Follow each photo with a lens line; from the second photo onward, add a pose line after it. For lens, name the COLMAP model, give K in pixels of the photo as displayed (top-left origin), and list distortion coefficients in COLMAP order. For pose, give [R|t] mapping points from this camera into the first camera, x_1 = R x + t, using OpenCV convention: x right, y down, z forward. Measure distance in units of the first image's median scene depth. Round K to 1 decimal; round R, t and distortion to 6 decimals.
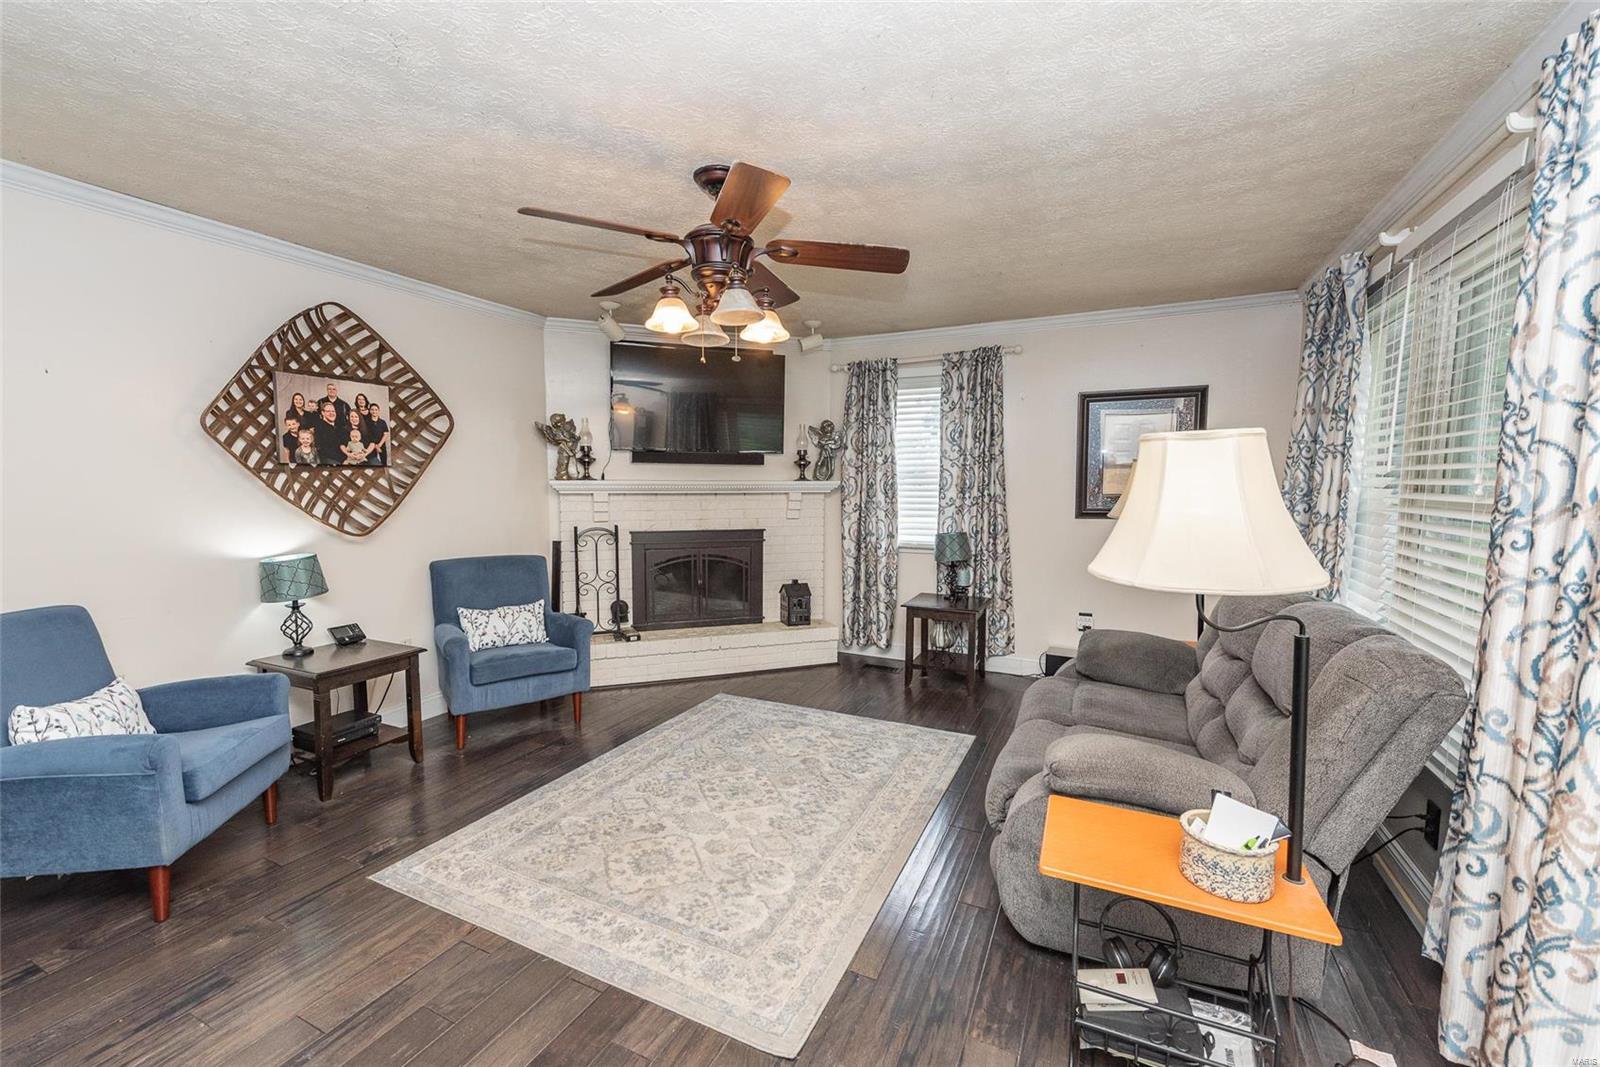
lens RADIAL K [[657.4, 0, 794.7], [0, 657.4, 563.2], [0, 0, 1]] dist [0.000549, 0.000032]
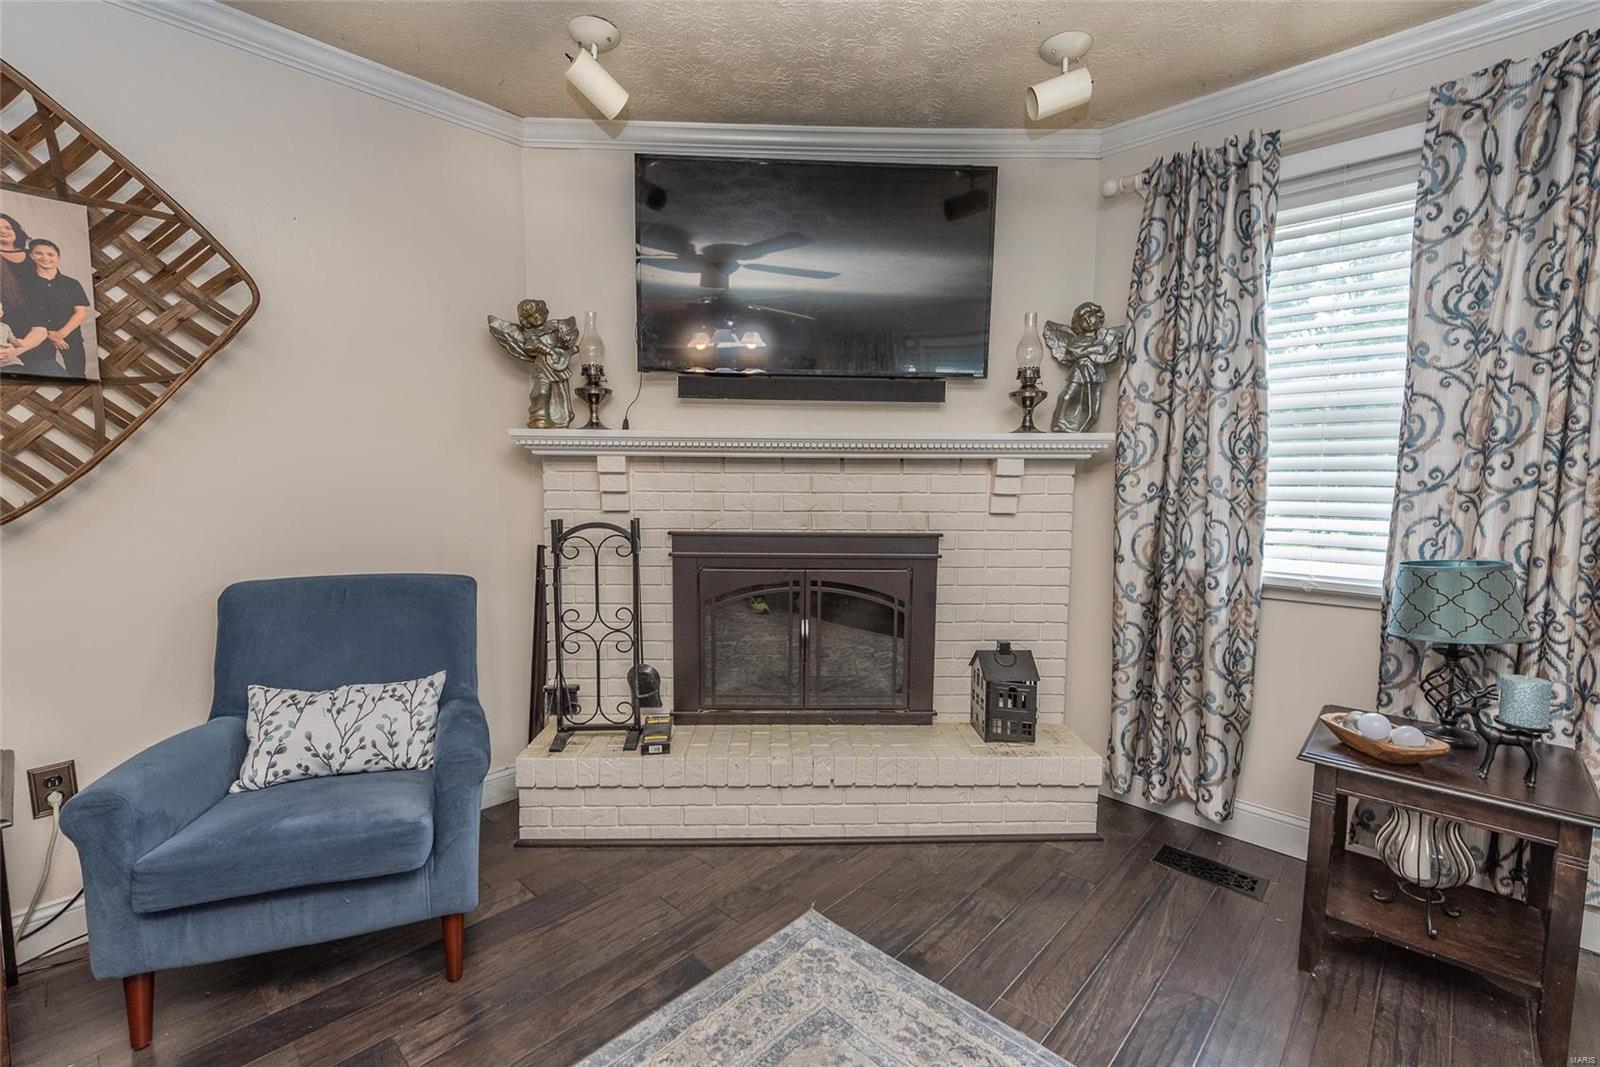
lens RADIAL K [[707.9, 0, 794.4], [0, 707.9, 538.2], [0, 0, 1]] dist [0.009853, -0.000649]
pose [[0.952524, 0.032621, -0.302712, 0.009304], [-0.042020, 0.998814, -0.024589, -0.032911], [0.301551, 0.036141, 0.952765, 0.494617]]
